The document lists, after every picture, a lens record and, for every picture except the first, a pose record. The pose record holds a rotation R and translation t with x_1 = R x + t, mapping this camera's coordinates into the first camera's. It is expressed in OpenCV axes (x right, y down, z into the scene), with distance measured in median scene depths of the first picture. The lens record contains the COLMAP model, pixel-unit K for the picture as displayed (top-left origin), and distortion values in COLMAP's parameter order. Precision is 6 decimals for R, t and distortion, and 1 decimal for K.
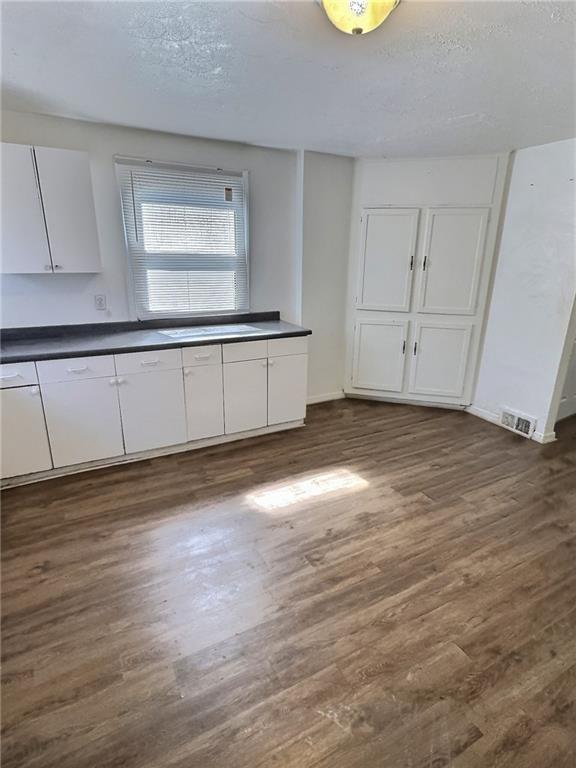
lens RADIAL K [[403.2, 0, 283.4], [0, 403.2, 382.4], [0, 0, 1]] dist [-0.000721, -0.001366]
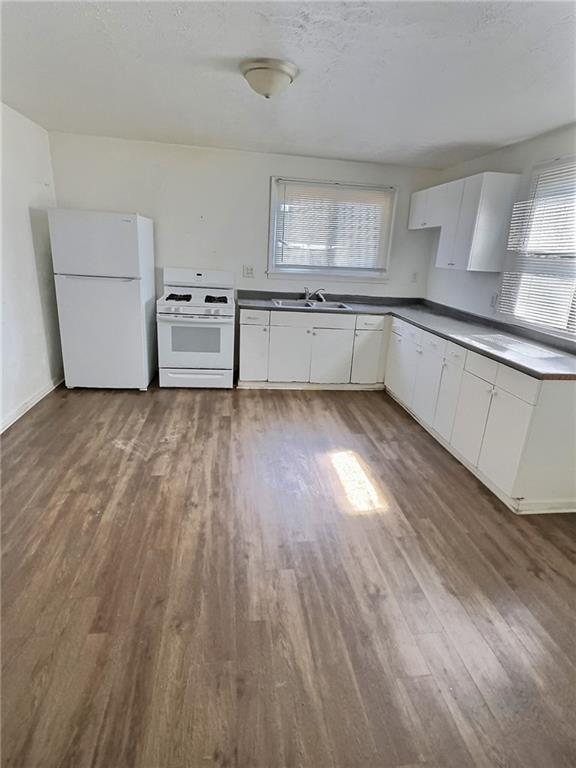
lens RADIAL K [[403.2, 0, 284.1], [0, 403.2, 383.2], [0, 0, 1]] dist [-0.000721, -0.001366]
pose [[-0.330239, 0.272128, -0.903819, 1.239167], [-0.338096, 0.859902, 0.382439, -0.346239], [0.881268, 0.431874, -0.191968, 1.197210]]
